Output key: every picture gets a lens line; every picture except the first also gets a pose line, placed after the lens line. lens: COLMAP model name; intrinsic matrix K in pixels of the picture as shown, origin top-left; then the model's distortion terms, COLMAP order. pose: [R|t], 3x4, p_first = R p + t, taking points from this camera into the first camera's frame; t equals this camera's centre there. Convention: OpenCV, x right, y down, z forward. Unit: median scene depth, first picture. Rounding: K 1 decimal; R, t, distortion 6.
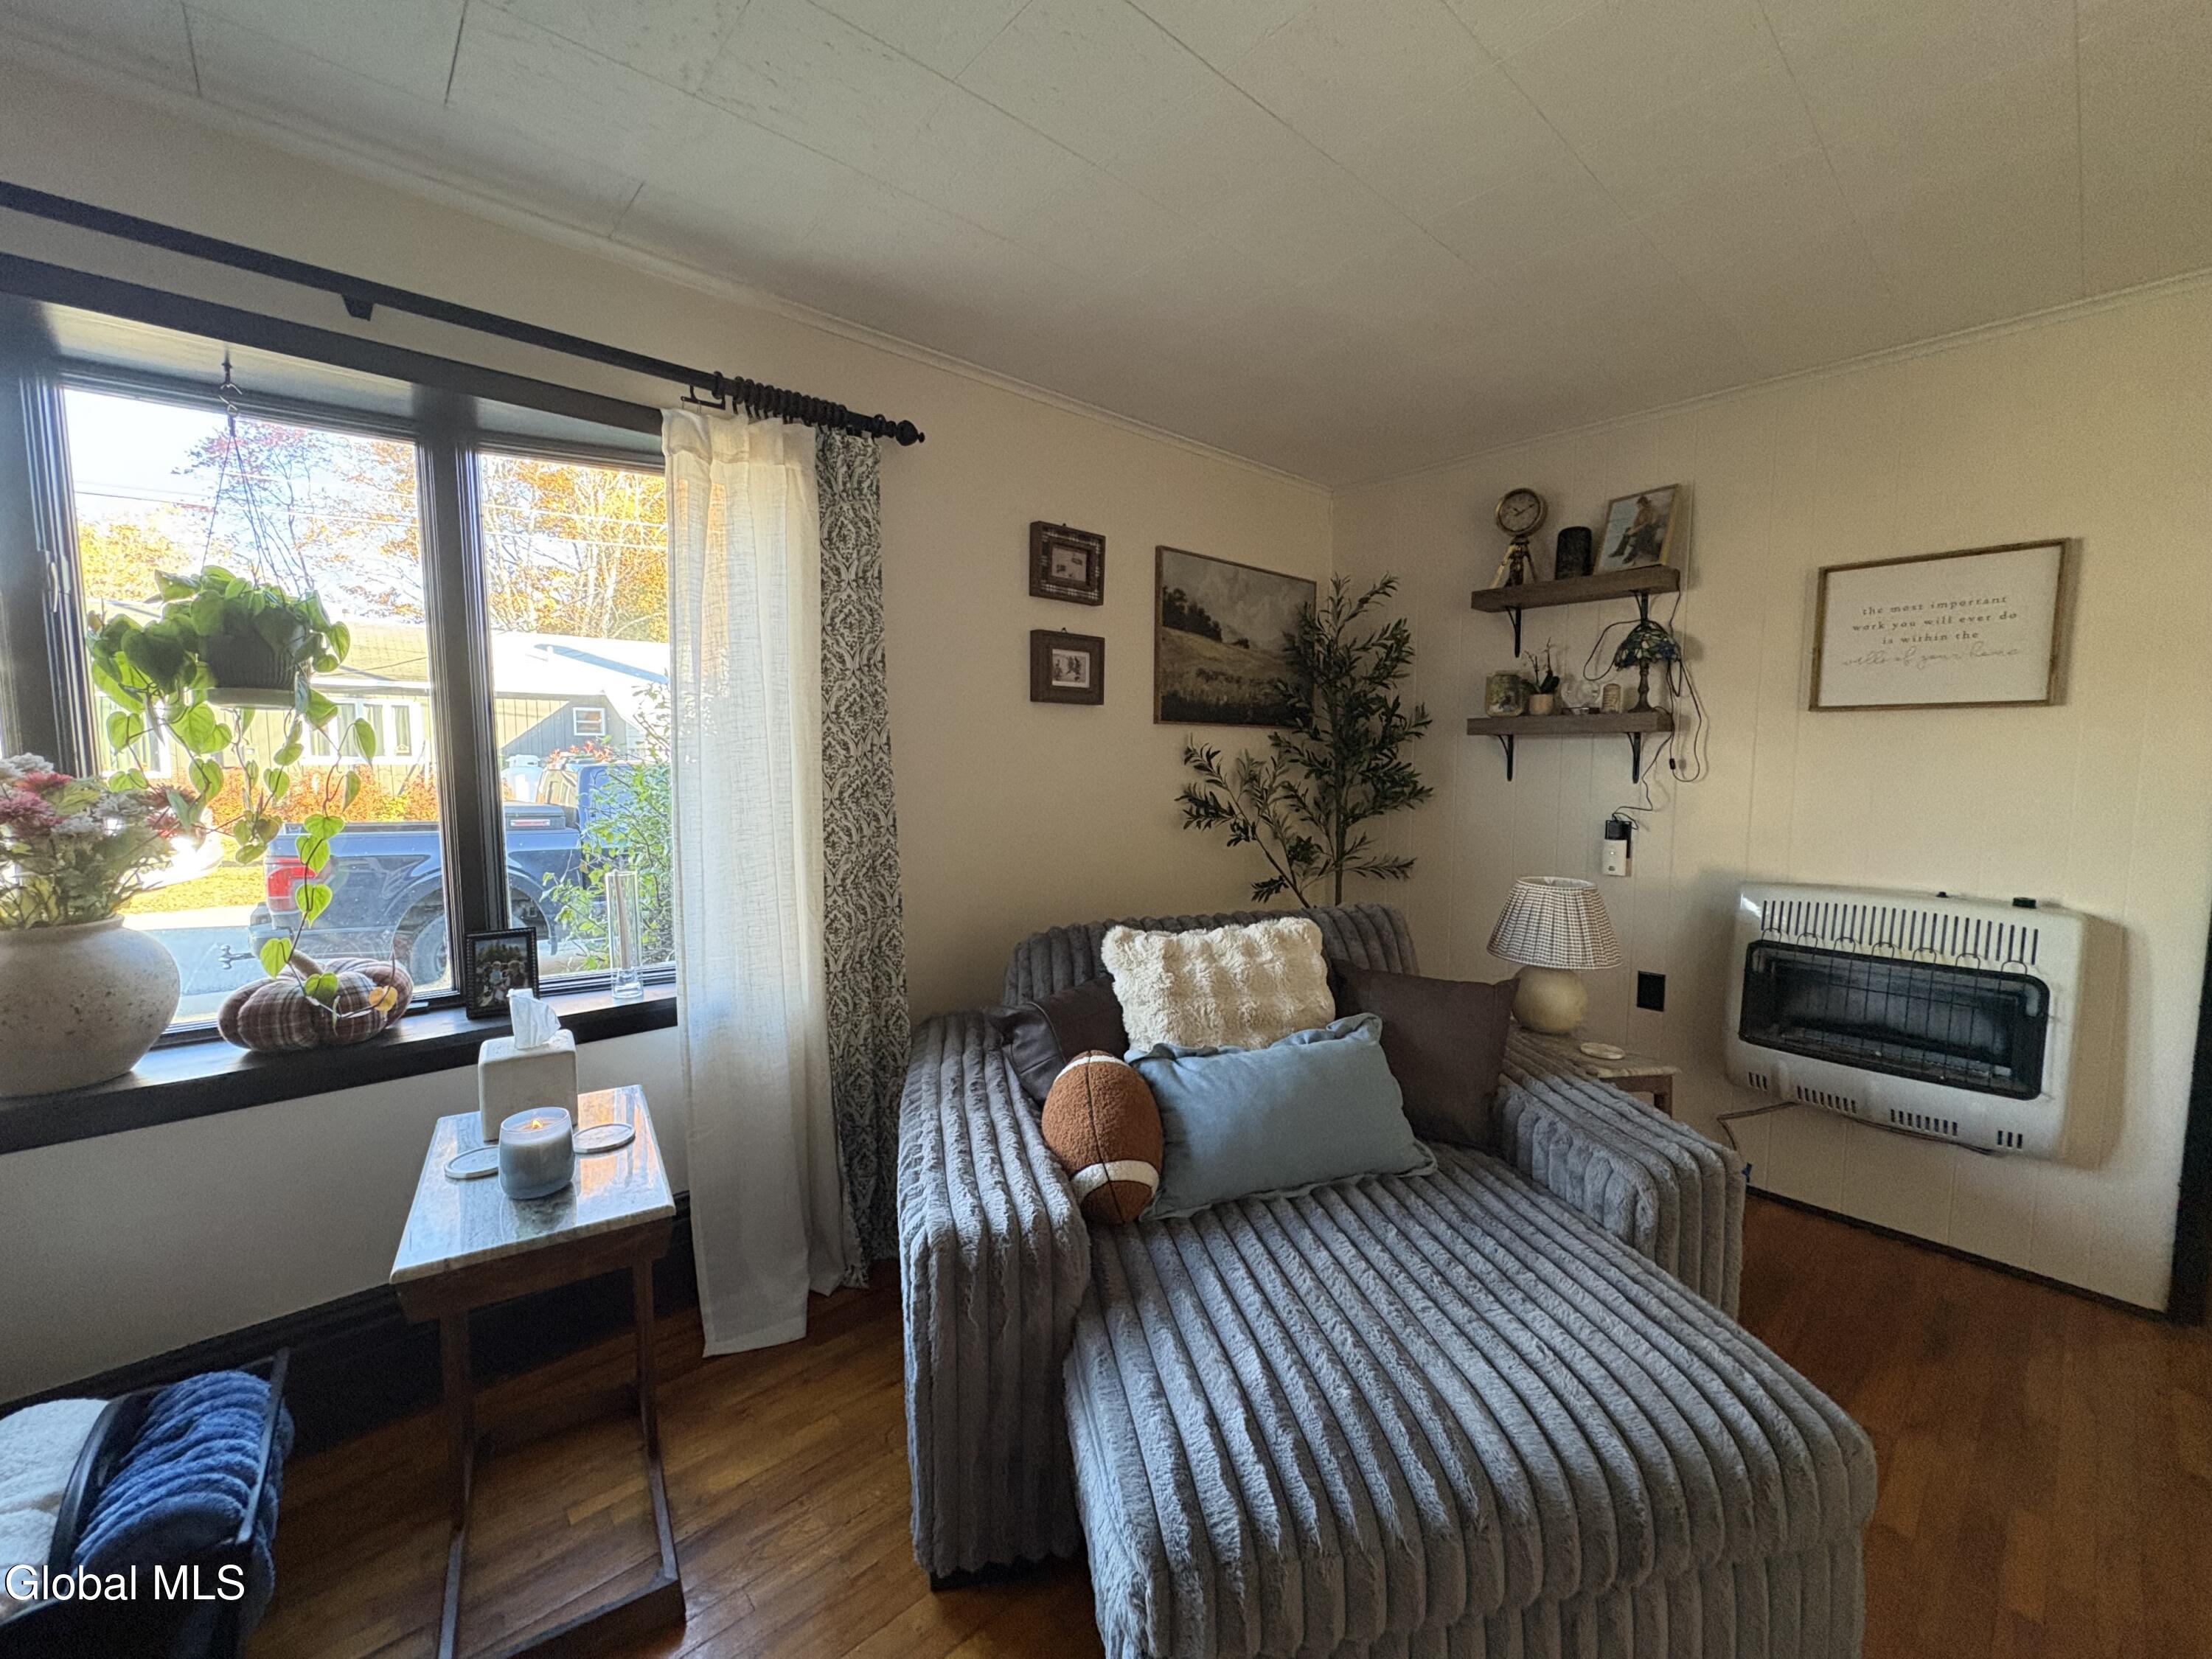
lens RADIAL K [[879.5, 0, 1106.0], [0, 879.5, 829.5], [0, 0, 1]] dist [0.000617, 0.000172]
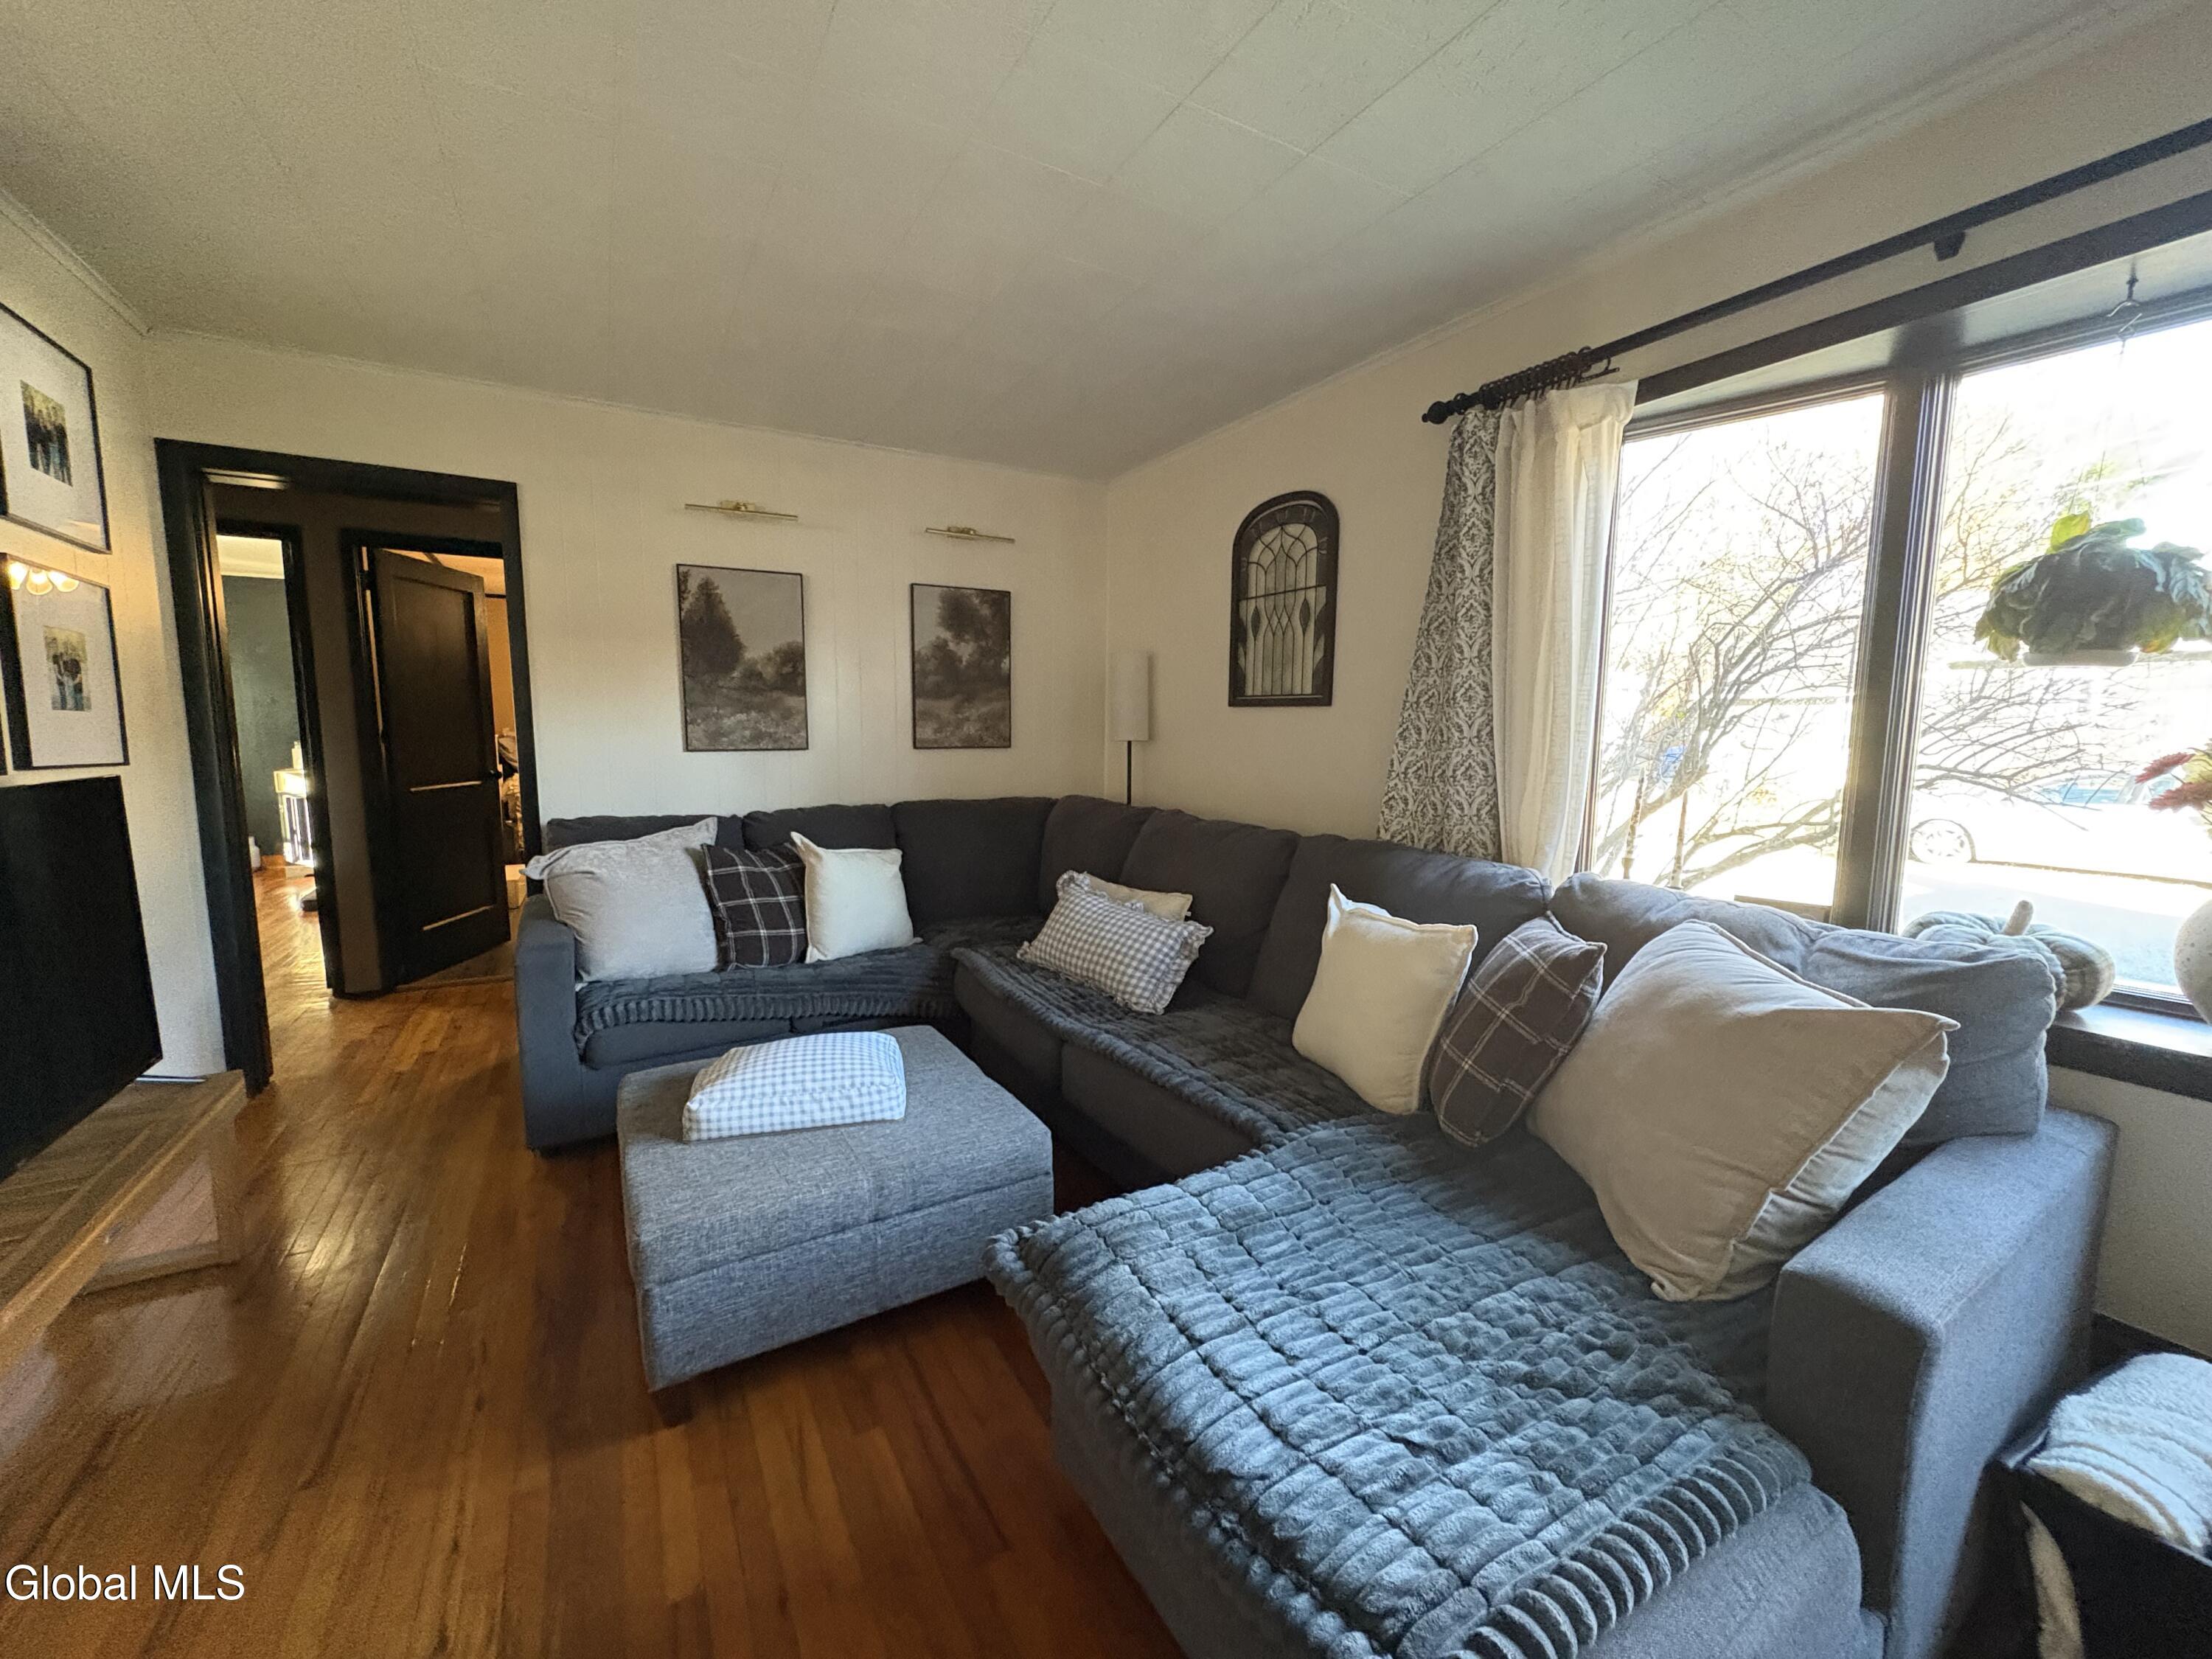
lens RADIAL K [[879.5, 0, 1106.0], [0, 879.5, 829.5], [0, 0, 1]] dist [0.000617, 0.000172]
pose [[-0.176498, 0.127870, -0.975960, 0.193957], [-0.071038, 0.987285, 0.142201, -0.014155], [0.981734, 0.094429, -0.165170, 0.166051]]
